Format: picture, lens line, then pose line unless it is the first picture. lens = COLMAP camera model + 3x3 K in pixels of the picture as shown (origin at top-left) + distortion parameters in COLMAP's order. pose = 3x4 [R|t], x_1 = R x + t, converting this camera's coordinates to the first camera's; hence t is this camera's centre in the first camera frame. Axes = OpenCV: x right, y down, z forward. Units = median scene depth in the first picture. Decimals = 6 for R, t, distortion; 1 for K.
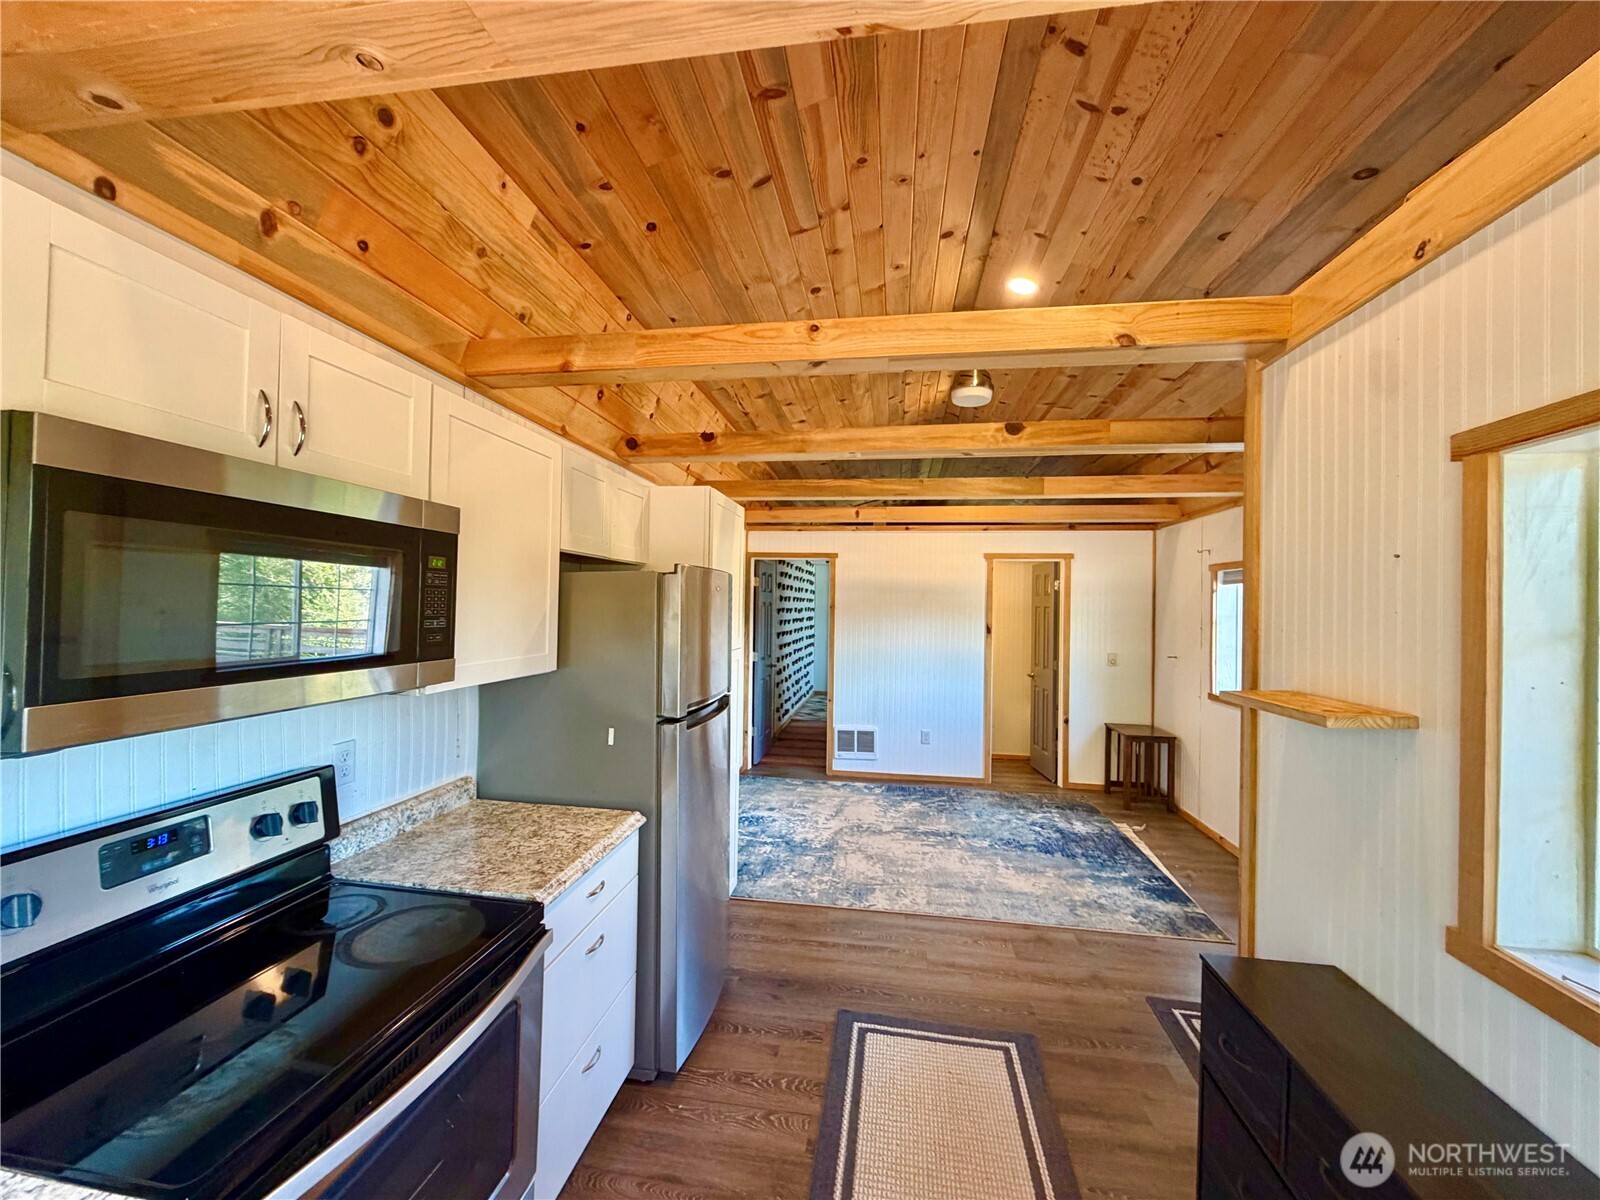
lens RADIAL K [[639.1, 0, 798.0], [0, 639.1, 599.6], [0, 0, 1]] dist [-0.000327, 0.000658]
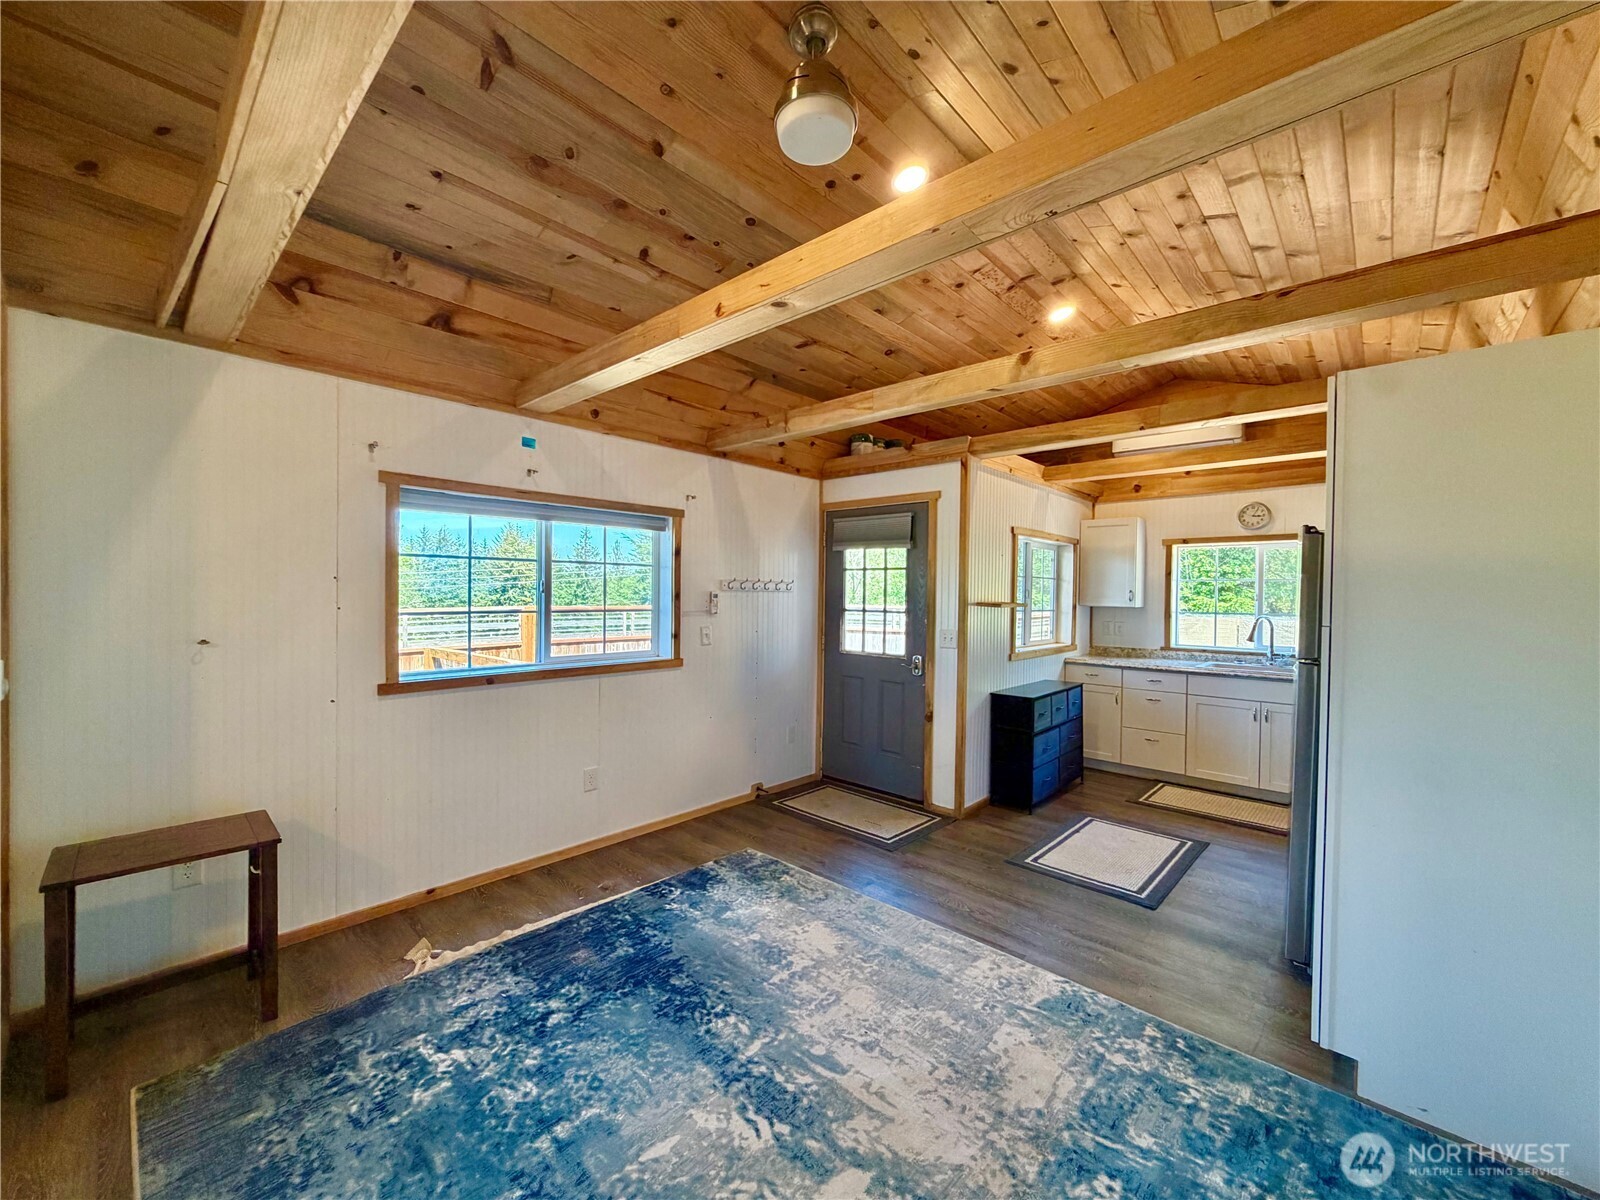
lens RADIAL K [[639.1, 0, 799.0], [0, 639.1, 599.7], [0, 0, 1]] dist [-0.000327, 0.000658]
pose [[-0.829417, -0.038786, 0.557282, -0.028884], [-0.035717, 0.999228, 0.016386, 0.089362], [-0.557487, -0.006313, -0.830162, 2.606146]]
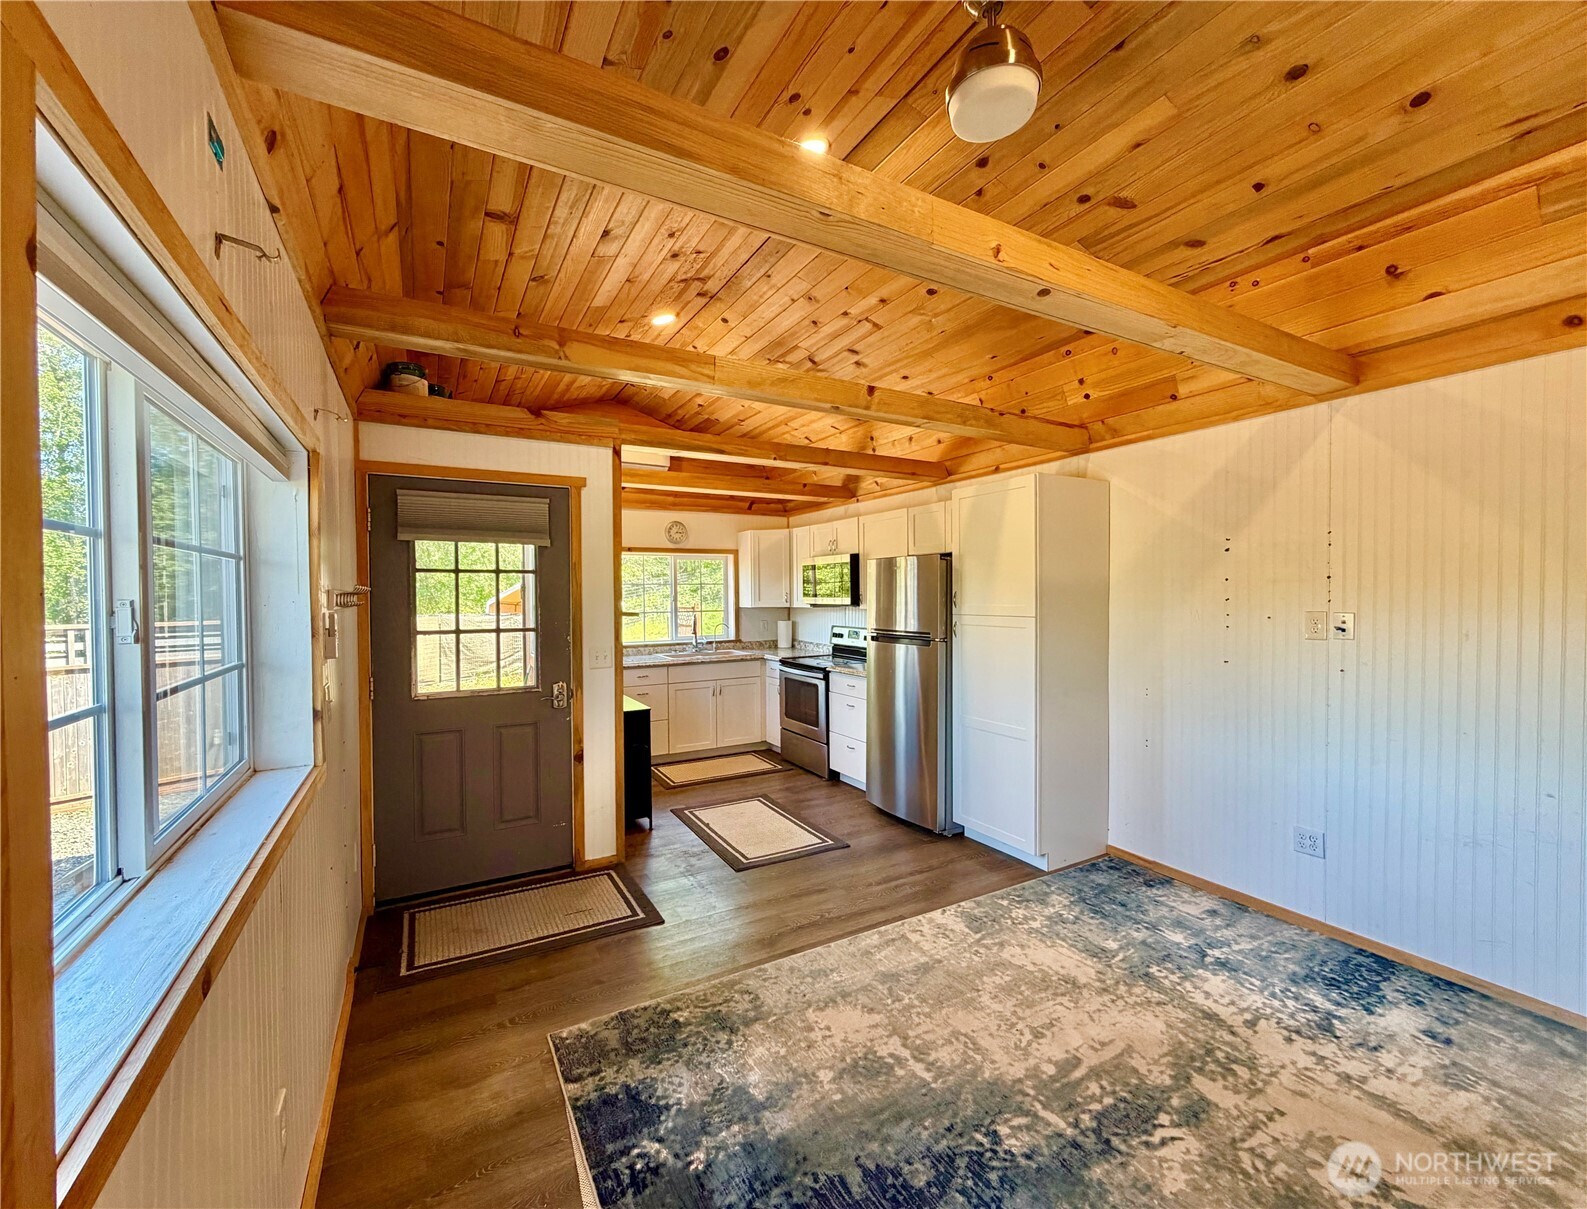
lens RADIAL K [[640.8, 0, 778.1], [0, 640.8, 606.6], [0, 0, 1]] dist [-0.001706, -0.000195]
pose [[-0.794087, -0.002985, -0.607797, 1.238305], [-0.004599, 0.999989, 0.001098, 0.091011], [0.607787, 0.003667, -0.794092, 2.325984]]
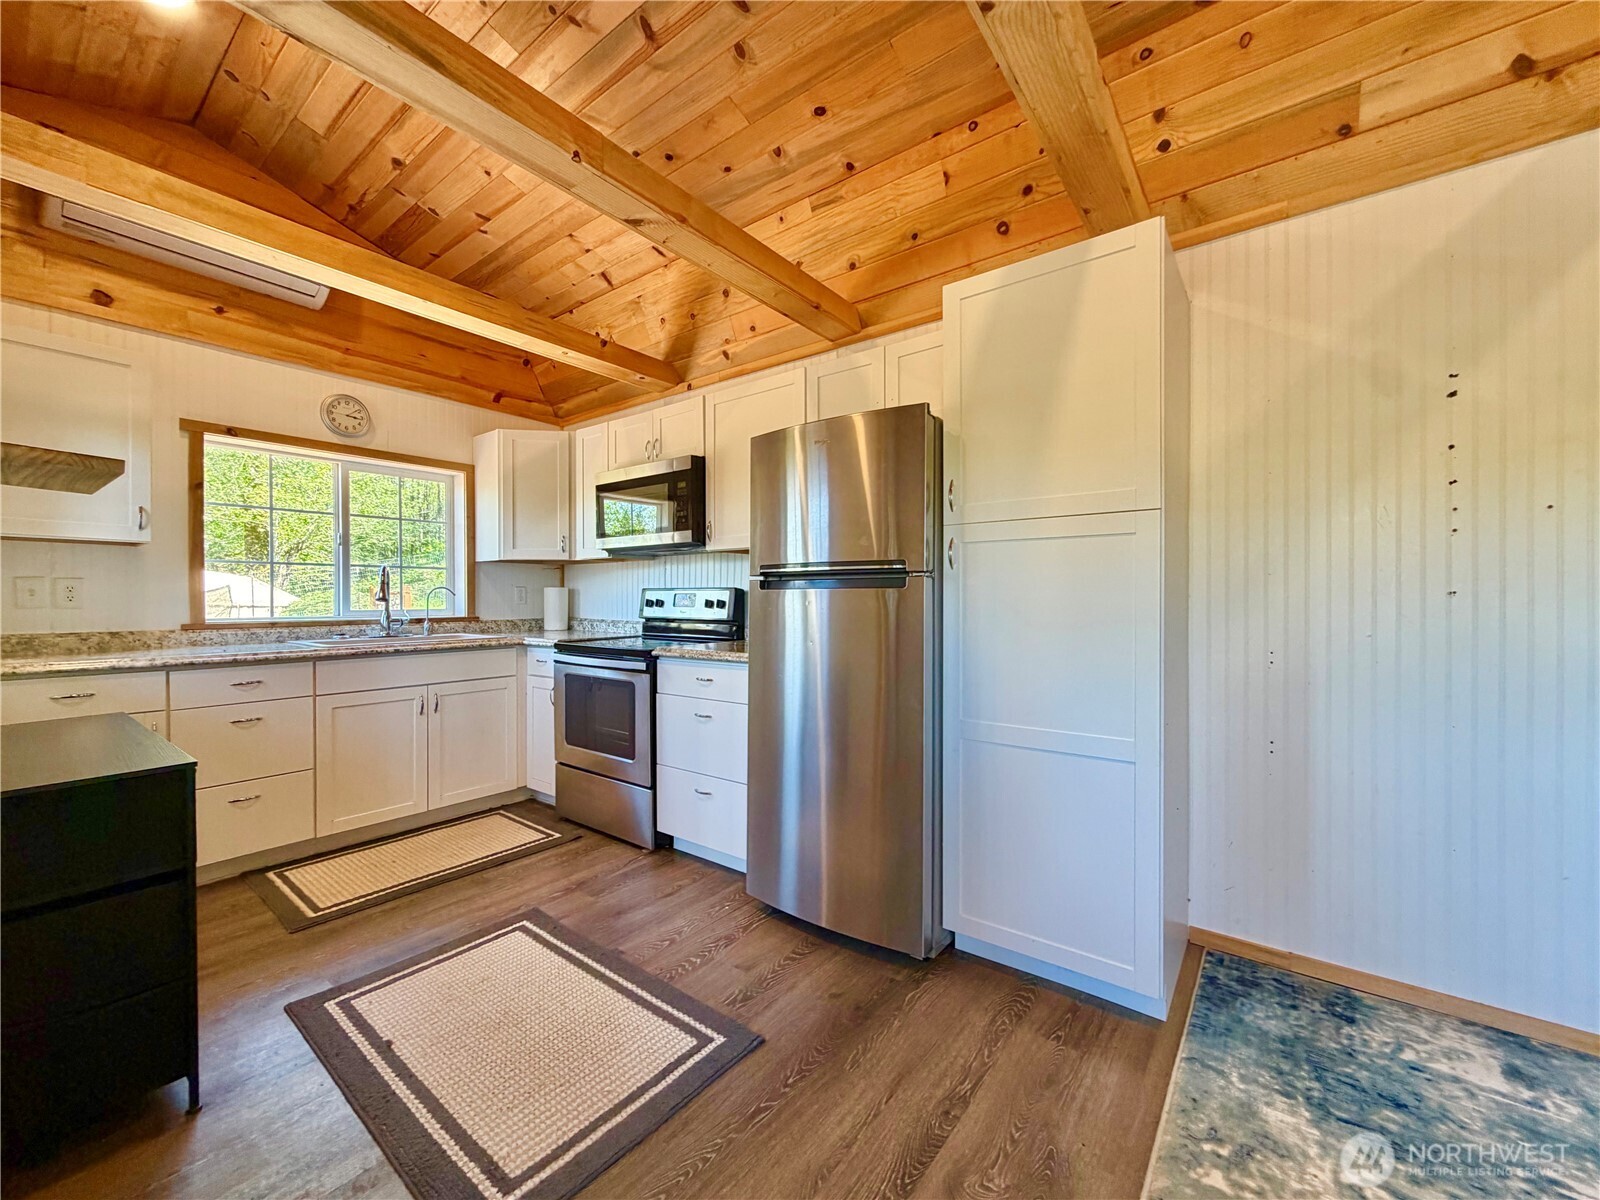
lens RADIAL K [[639.1, 0, 797.0], [0, 639.1, 600.8], [0, 0, 1]] dist [-0.000327, 0.000658]
pose [[-0.484662, -0.019045, -0.874494, 0.695312], [-0.002811, 0.999792, -0.020216, 0.234392], [0.874697, -0.007340, -0.484615, 1.501348]]
